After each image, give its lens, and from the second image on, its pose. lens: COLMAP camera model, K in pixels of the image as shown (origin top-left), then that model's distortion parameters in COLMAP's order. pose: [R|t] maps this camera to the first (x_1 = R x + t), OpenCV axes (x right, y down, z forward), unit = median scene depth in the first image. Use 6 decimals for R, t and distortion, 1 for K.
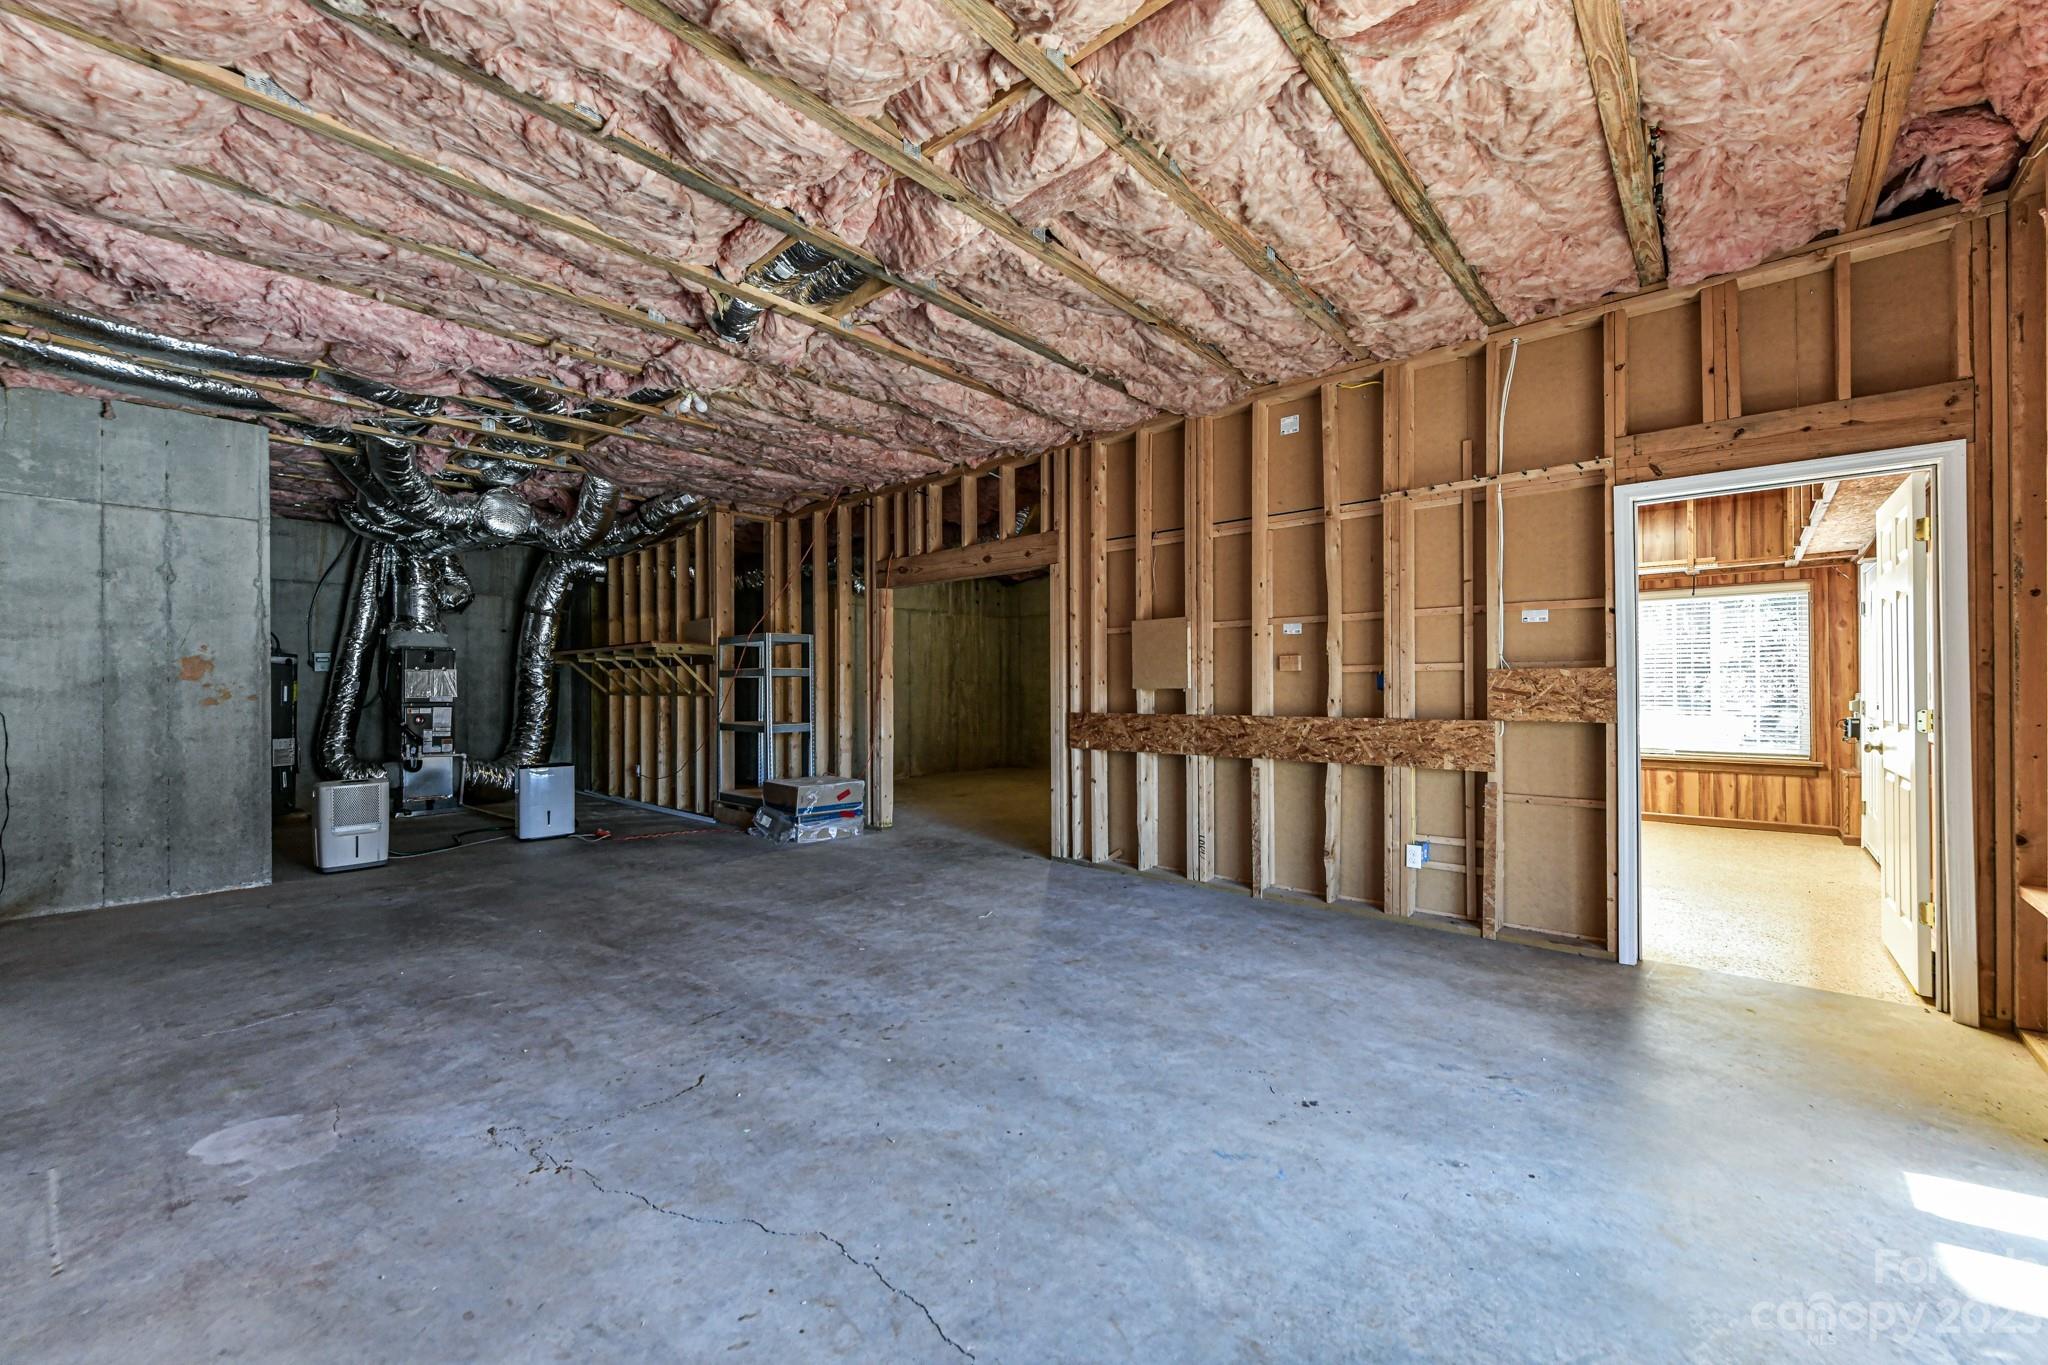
lens RADIAL K [[811.9, 0, 1024.1], [0, 811.9, 682.8], [0, 0, 1]] dist [0.006652, -0.002604]
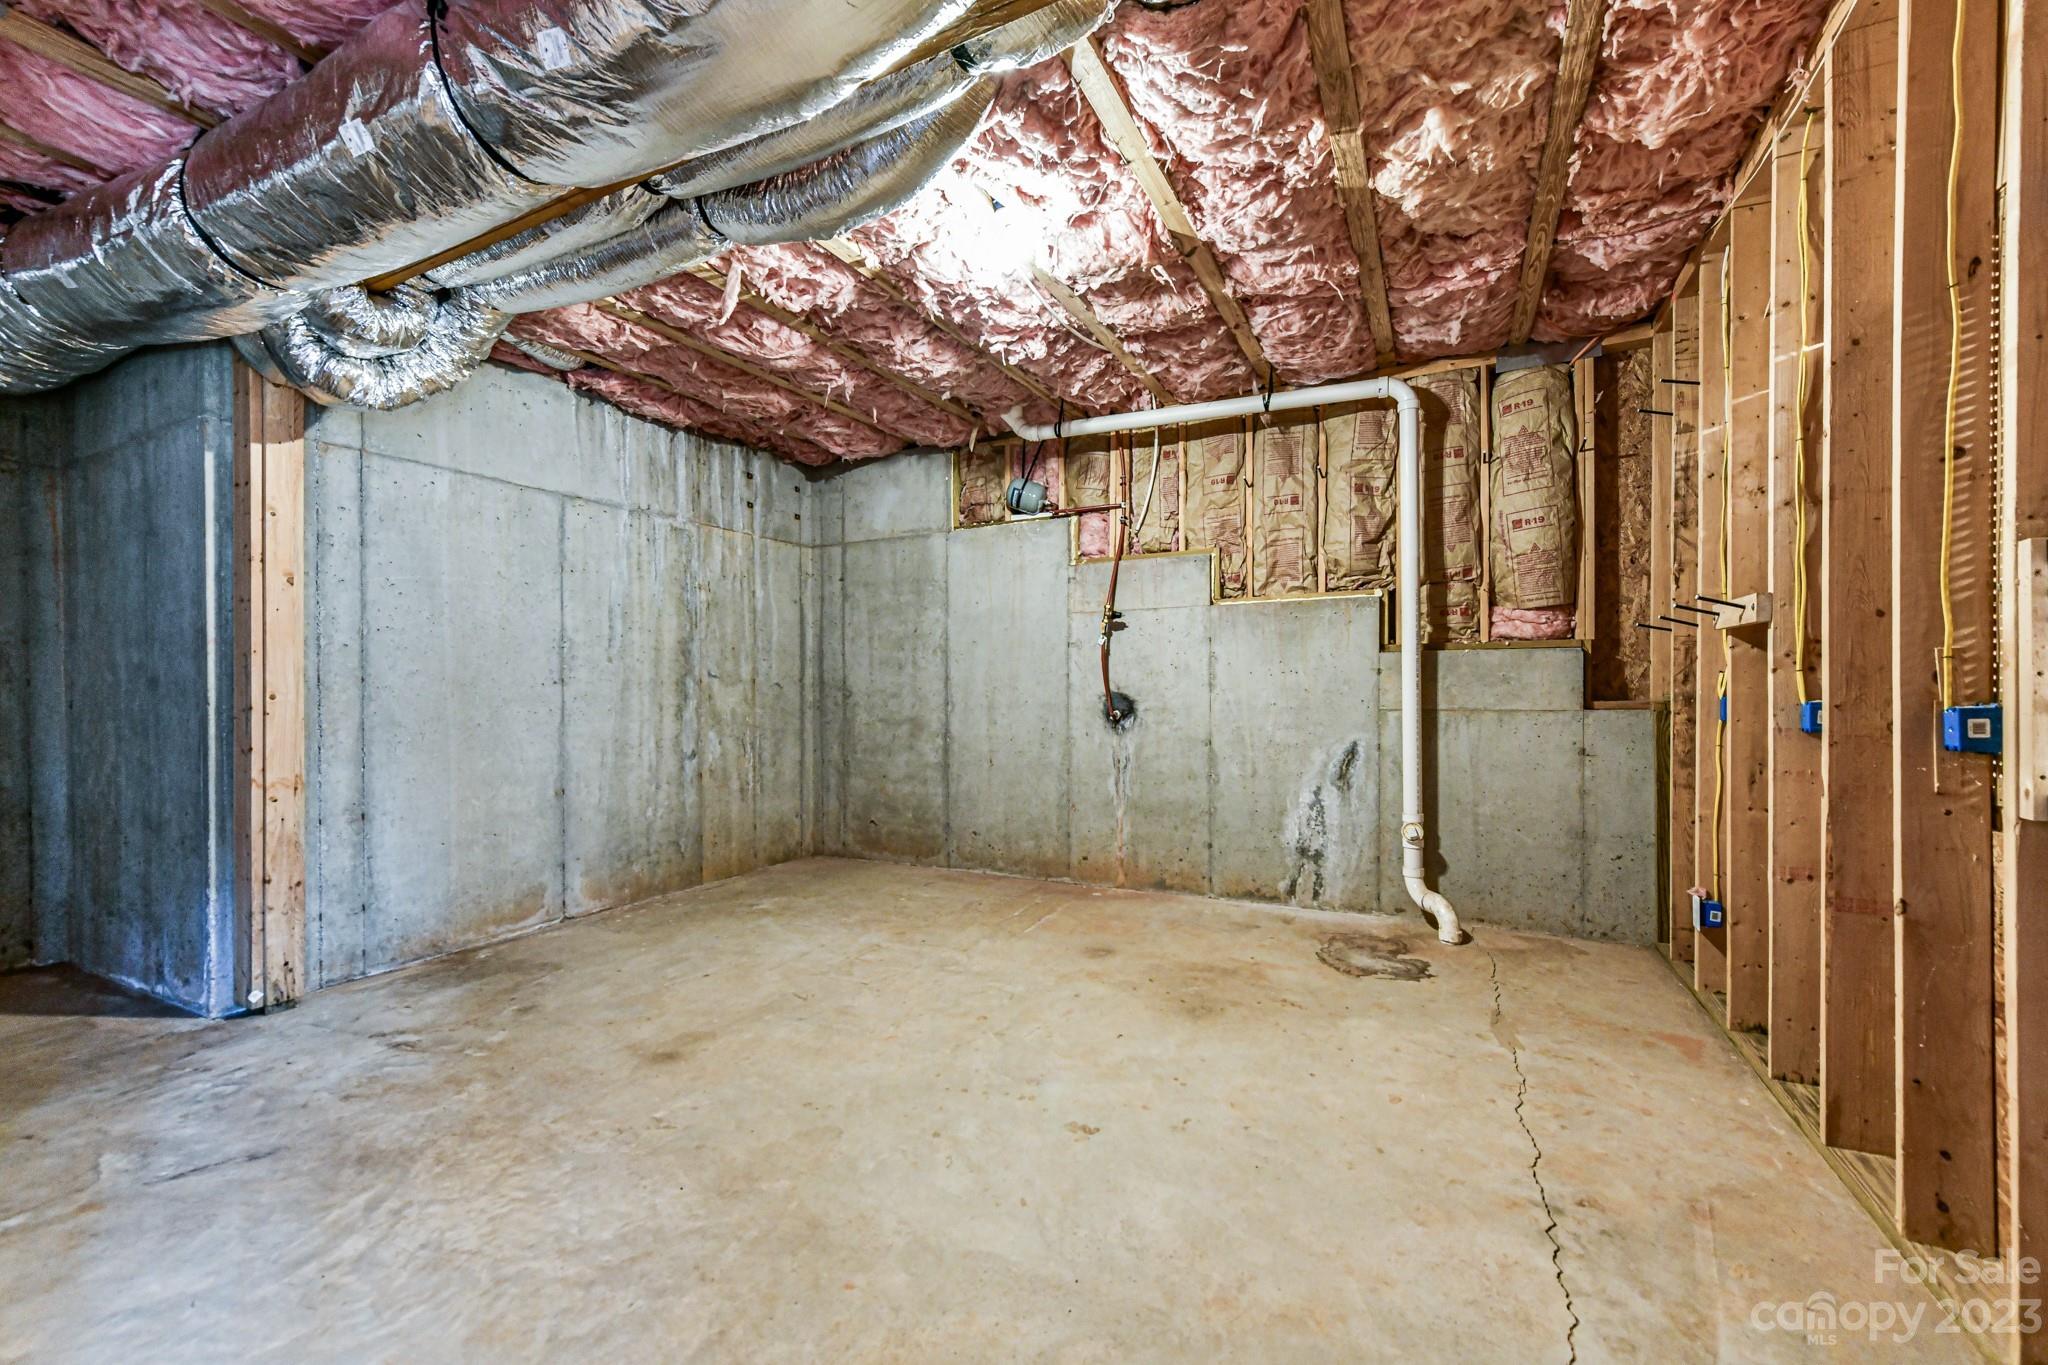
lens RADIAL K [[811.9, 0, 1022.4], [0, 811.9, 689.4], [0, 0, 1]] dist [0.006652, -0.002604]
pose [[0.970814, 0.000037, 0.239834, -0.019292], [-0.001068, 0.999991, 0.004169, 0.002498], [-0.239832, -0.004304, 0.970805, 0.541179]]
